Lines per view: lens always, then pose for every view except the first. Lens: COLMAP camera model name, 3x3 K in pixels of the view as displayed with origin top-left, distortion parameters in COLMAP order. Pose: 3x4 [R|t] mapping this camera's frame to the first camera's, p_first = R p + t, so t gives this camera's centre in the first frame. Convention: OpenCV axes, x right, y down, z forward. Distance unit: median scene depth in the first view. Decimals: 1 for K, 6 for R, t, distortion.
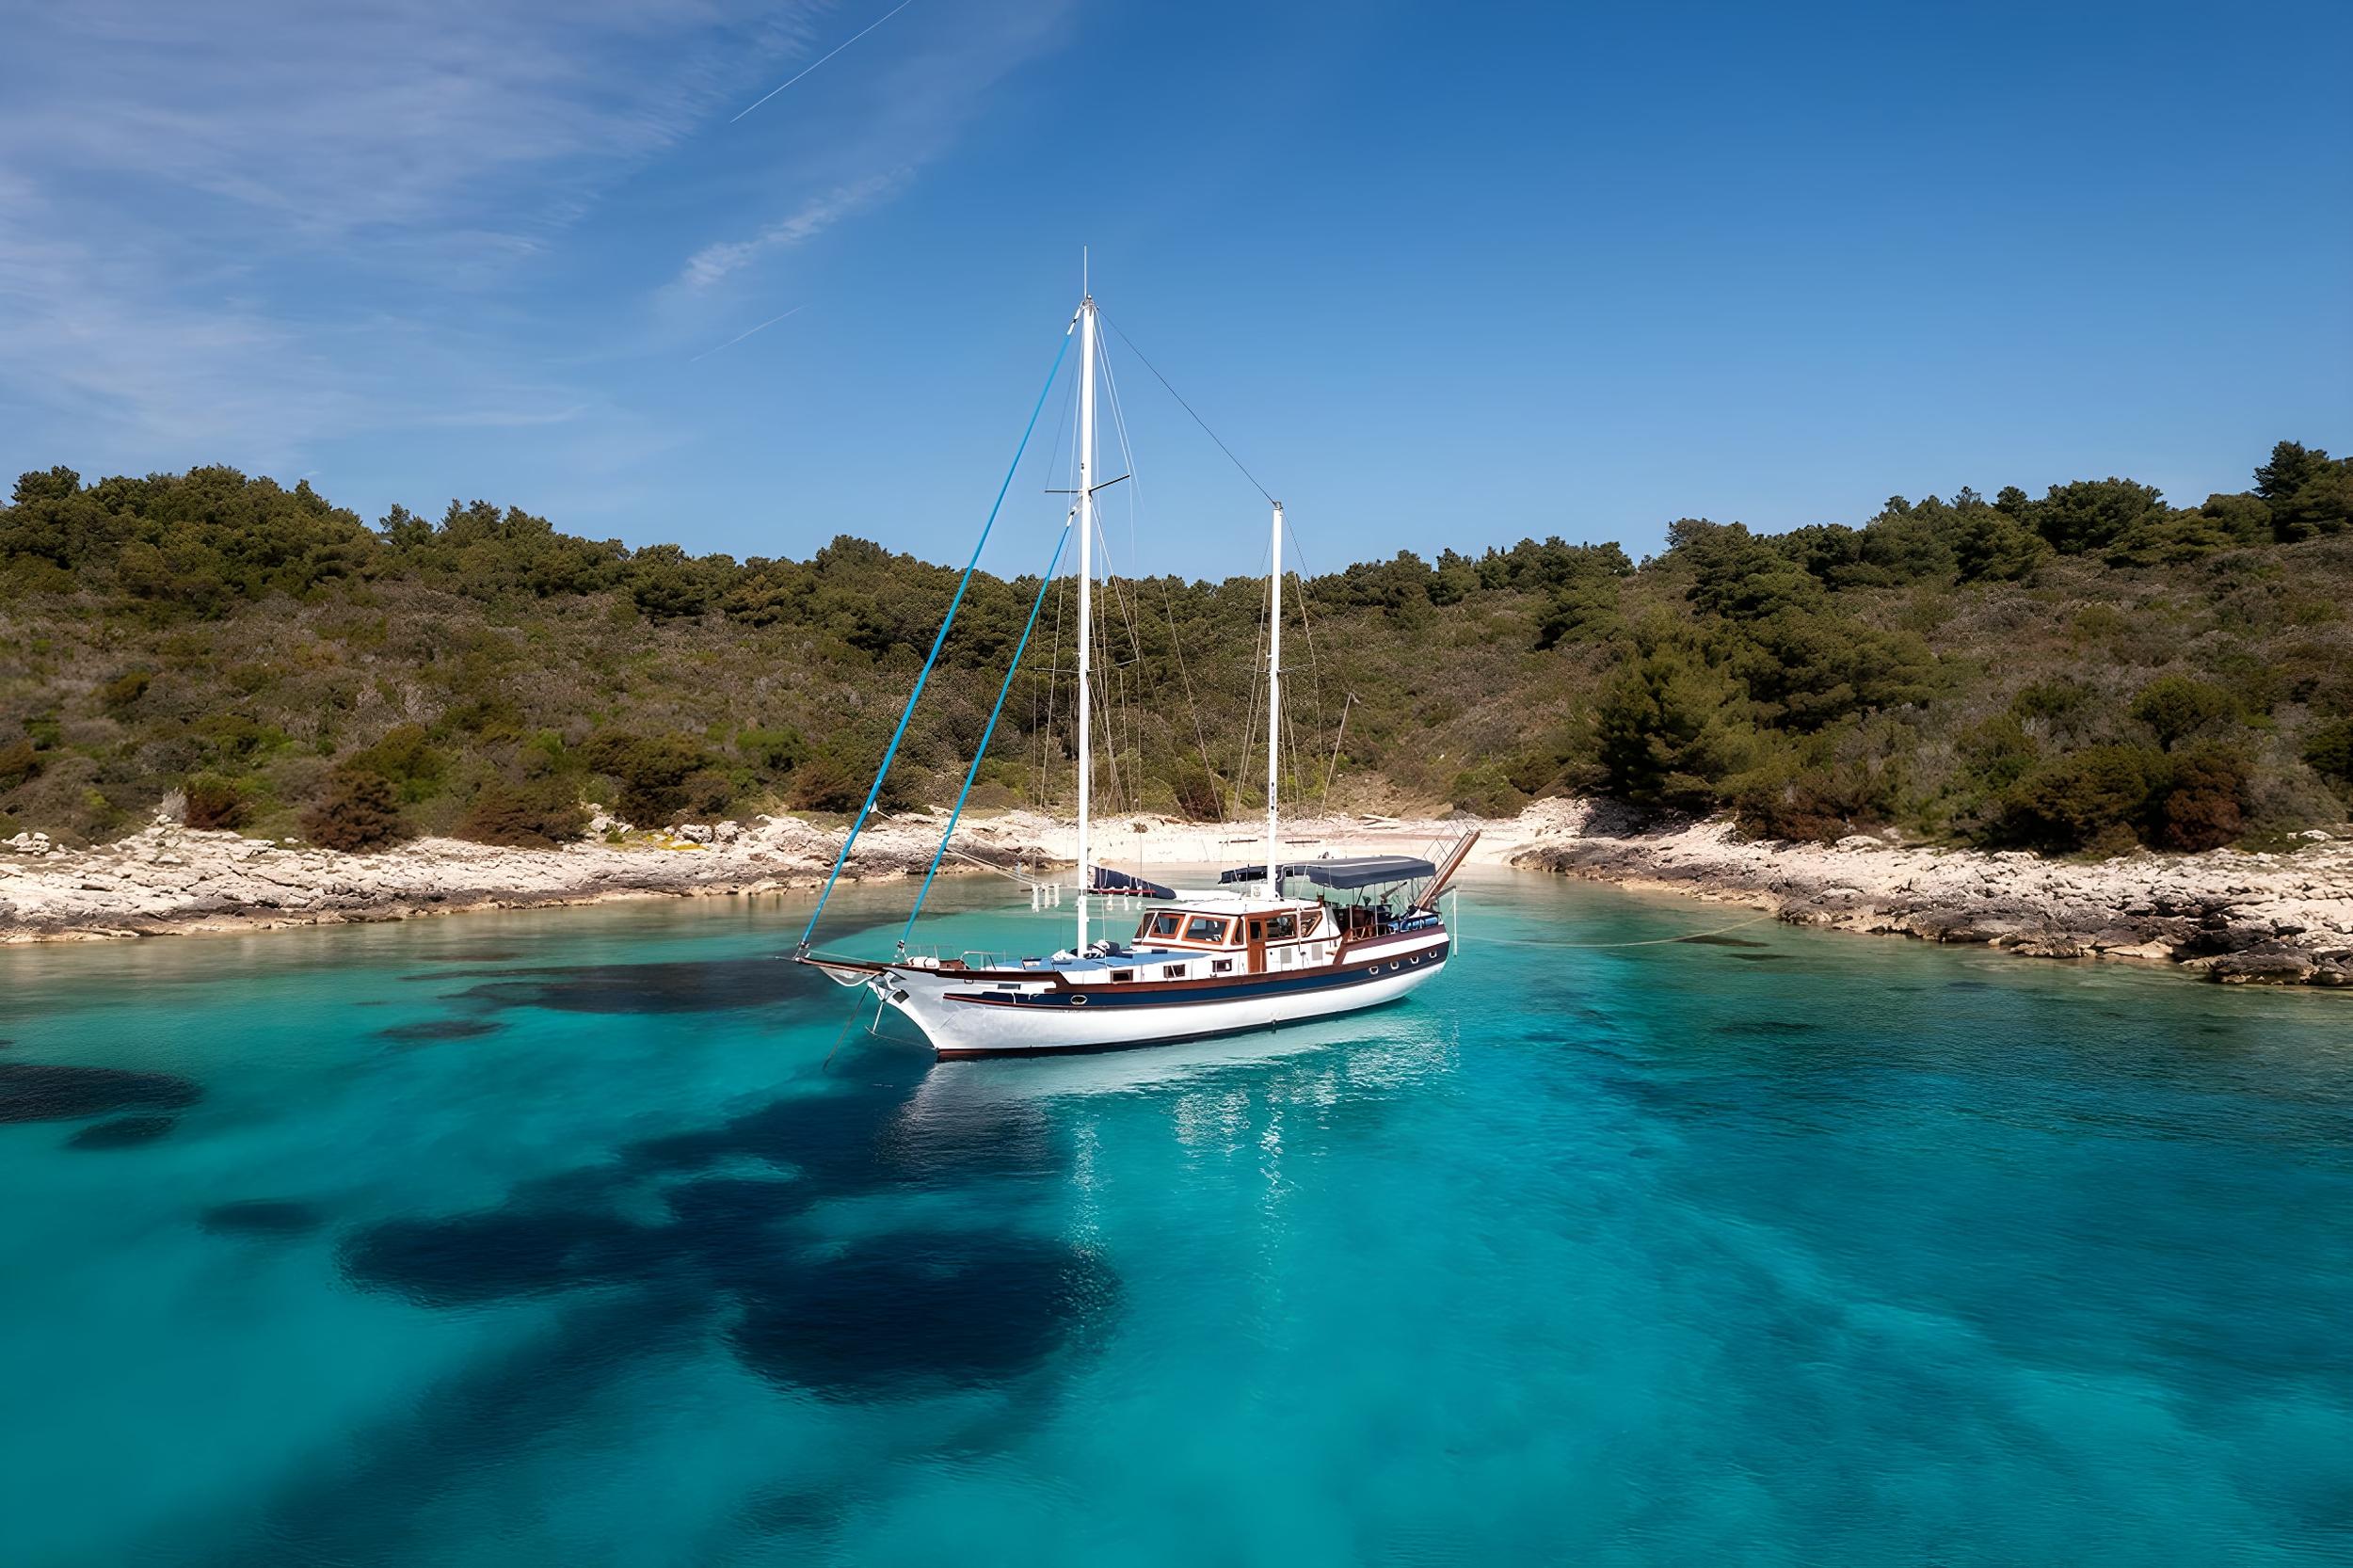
lens RADIAL K [[1822.3, 0, 1176.5], [0, 1822.3, 784.0], [0, 0, 1]] dist [-0.017526, -0.002227]
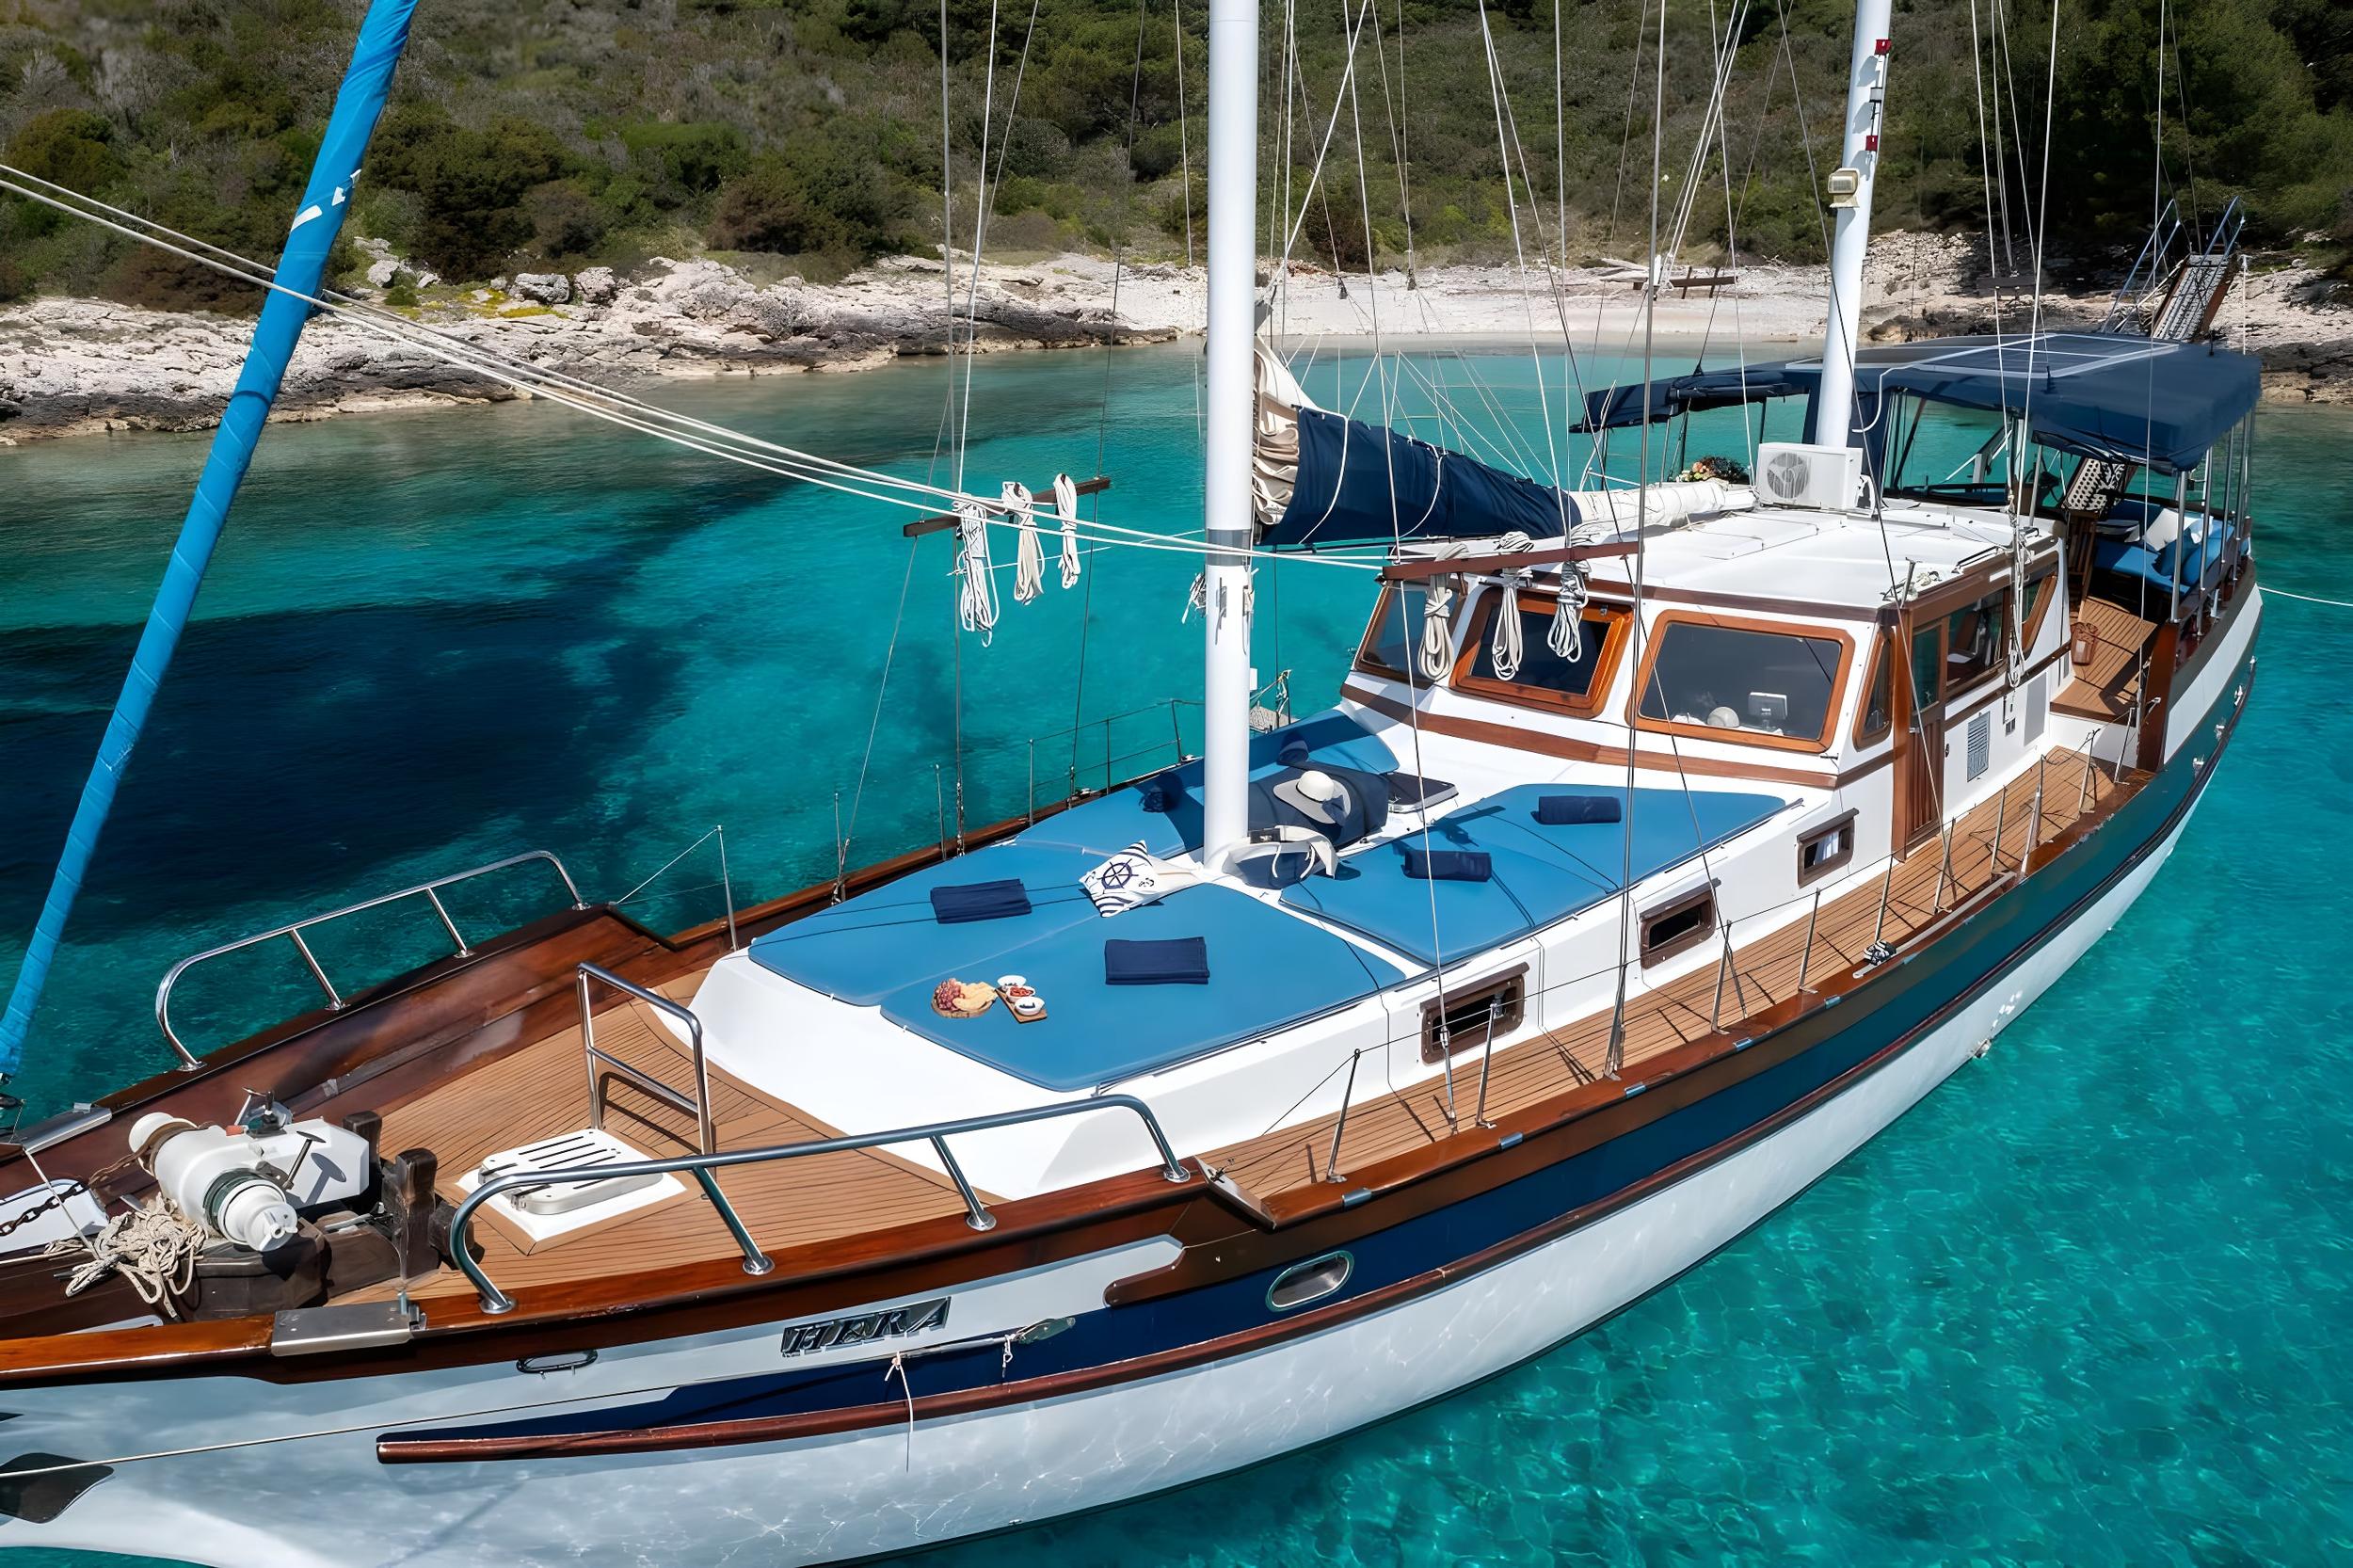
lens RADIAL K [[1822.3, 0, 1176.5], [0, 1822.3, 784.0], [0, 0, 1]] dist [-0.017526, -0.002227]
pose [[0.999712, 0.004932, -0.023503, -0.037172], [0.001981, 0.958420, 0.285353, 0.012438], [0.023933, -0.285317, 0.958134, 0.357595]]
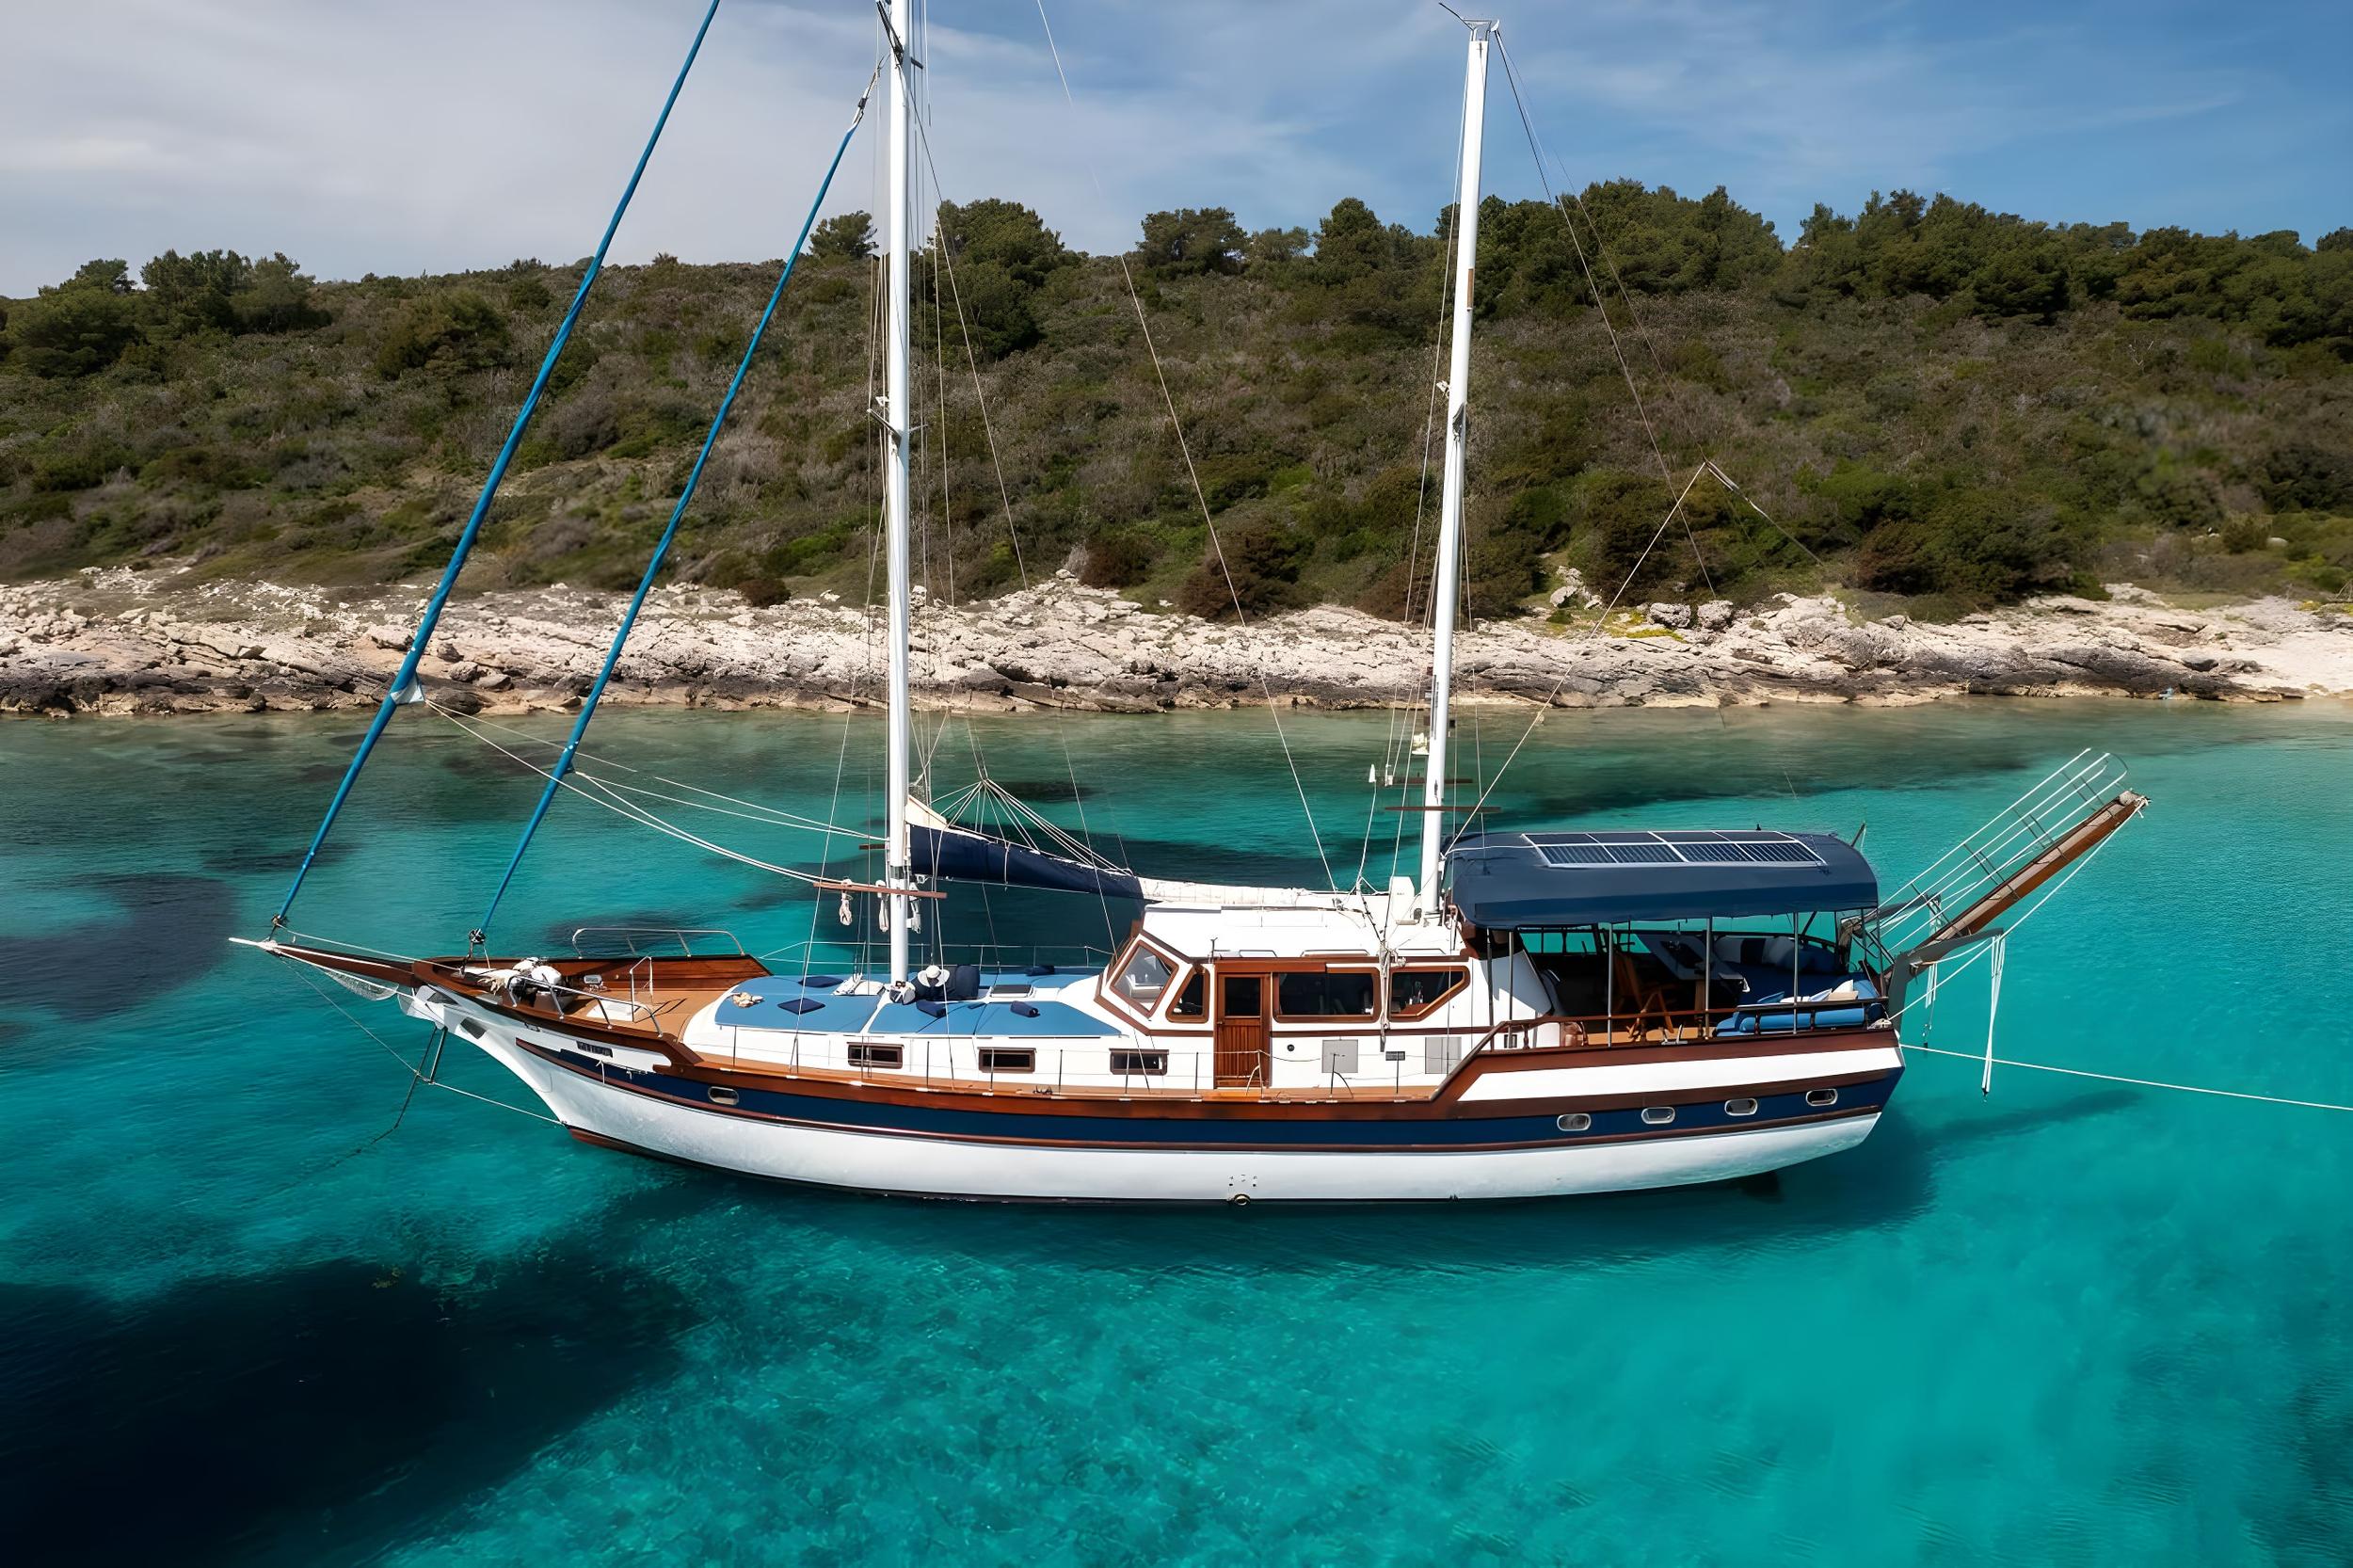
lens RADIAL K [[1822.3, 0, 1176.5], [0, 1822.3, 784.0], [0, 0, 1]] dist [-0.017526, -0.002227]
pose [[0.676572, 0.128434, -0.725090, 0.140512], [-0.014854, 0.986852, 0.160940, -0.020406], [0.736227, -0.098117, 0.669585, 0.318204]]
